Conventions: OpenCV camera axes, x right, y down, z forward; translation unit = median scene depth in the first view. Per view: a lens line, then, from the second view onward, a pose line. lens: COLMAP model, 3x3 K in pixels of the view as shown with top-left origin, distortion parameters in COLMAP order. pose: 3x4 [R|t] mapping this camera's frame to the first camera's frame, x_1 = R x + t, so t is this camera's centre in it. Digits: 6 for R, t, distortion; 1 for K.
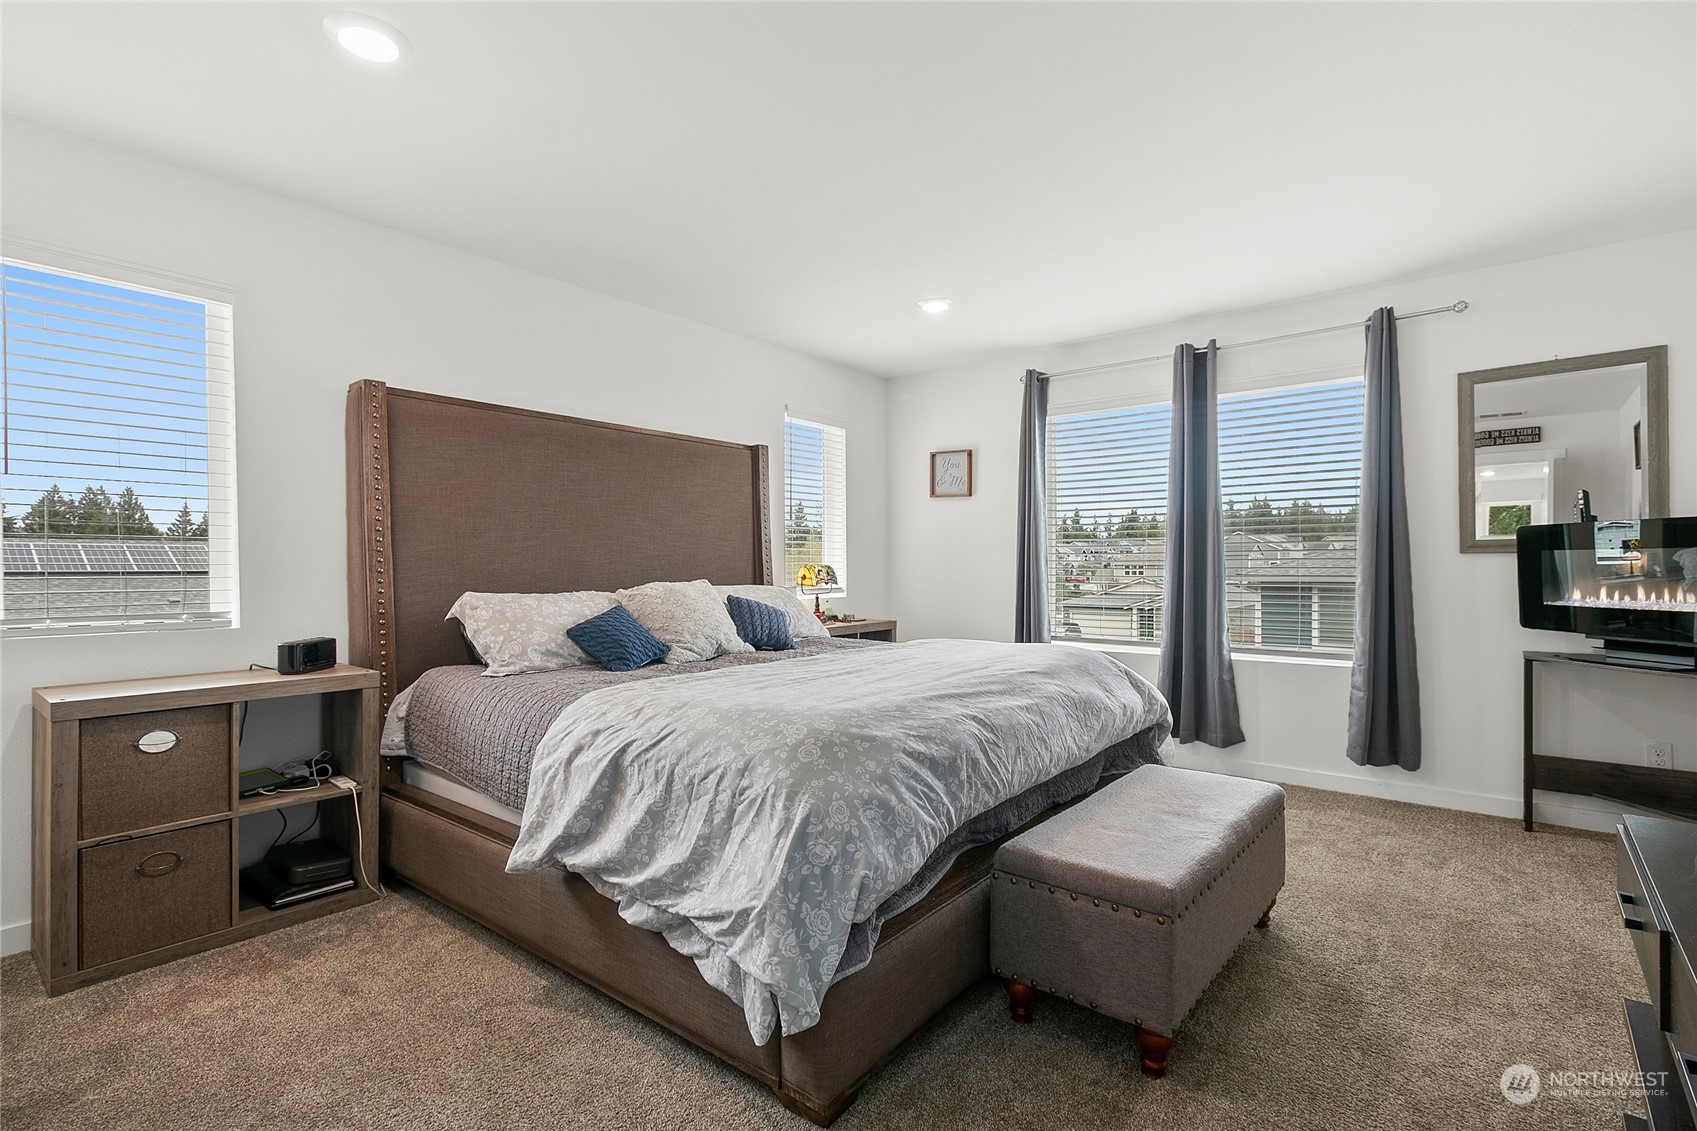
lens RADIAL K [[790.2, 0, 844.9], [0, 790.2, 555.2], [0, 0, 1]] dist [0.000906, -0.000412]
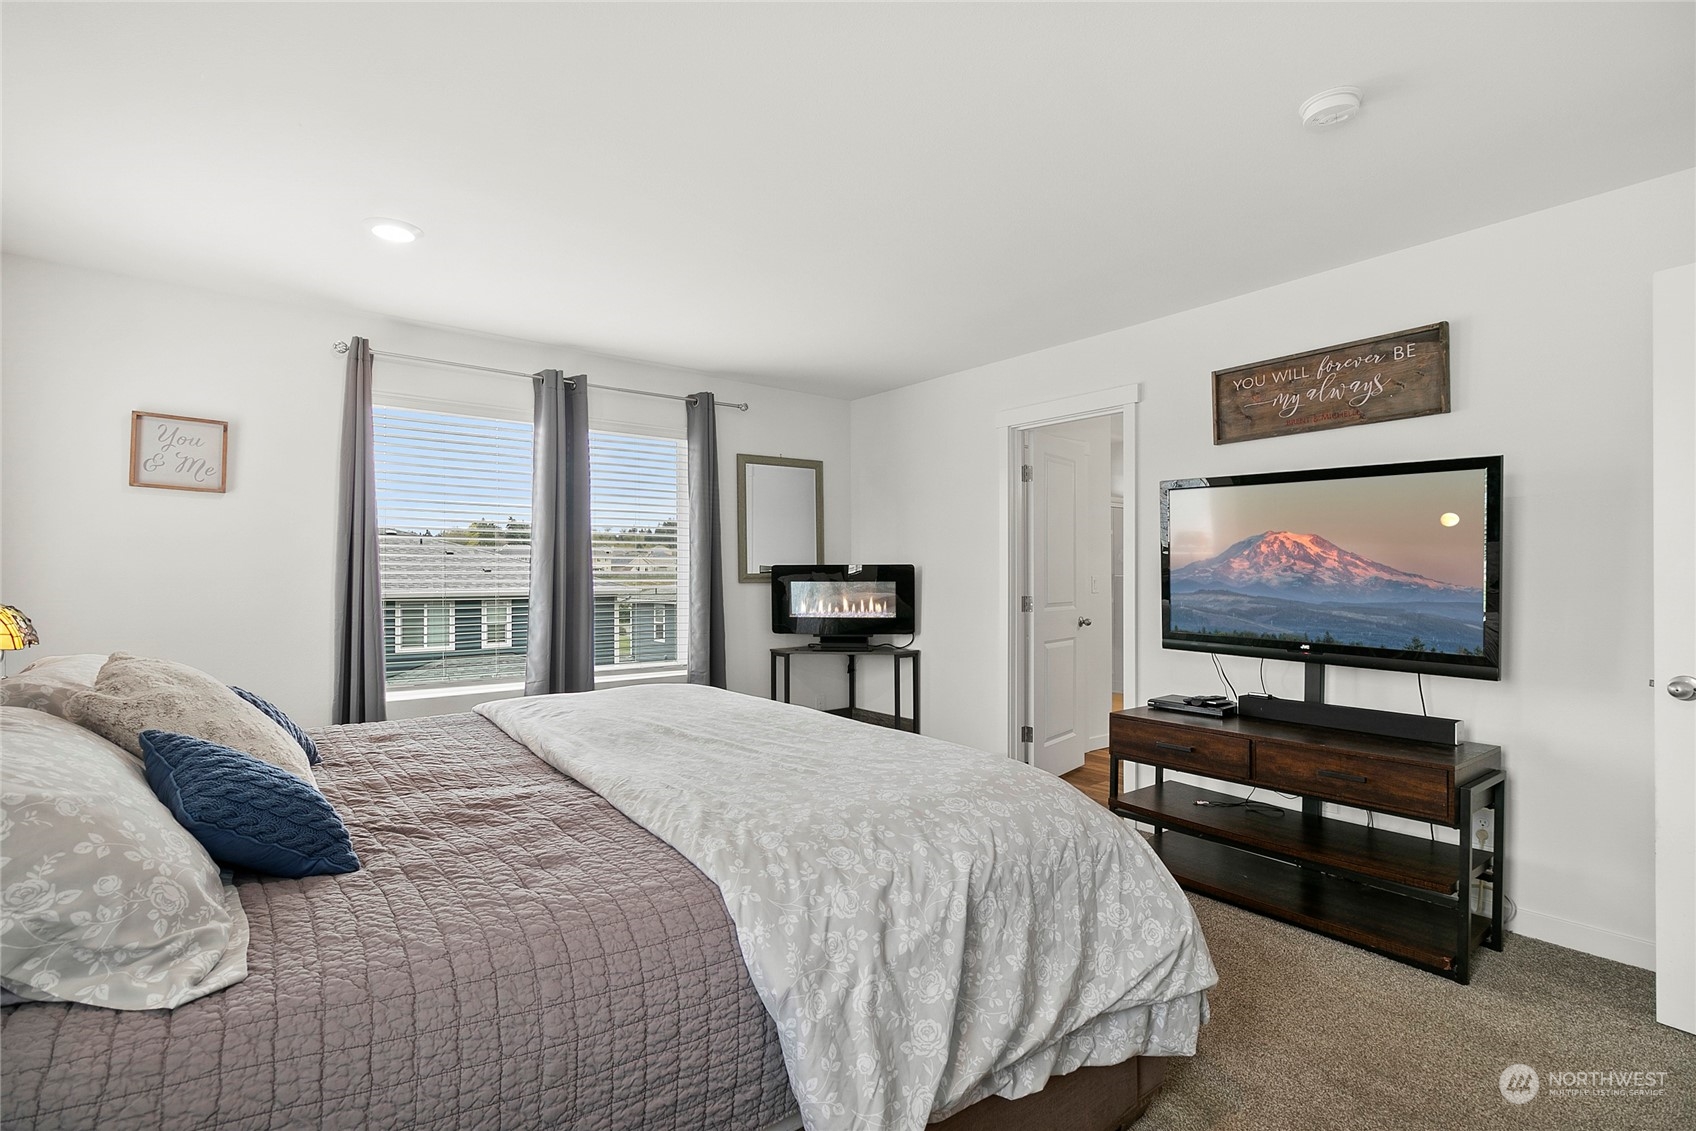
lens RADIAL K [[789.7, 0, 844.4], [0, 789.7, 555.2], [0, 0, 1]] dist [0.000906, -0.000412]
pose [[0.236320, 0.020921, 0.971450, -0.467431], [-0.019622, 0.999667, -0.016756, -0.024483], [-0.971477, -0.015102, 0.236652, 0.417185]]
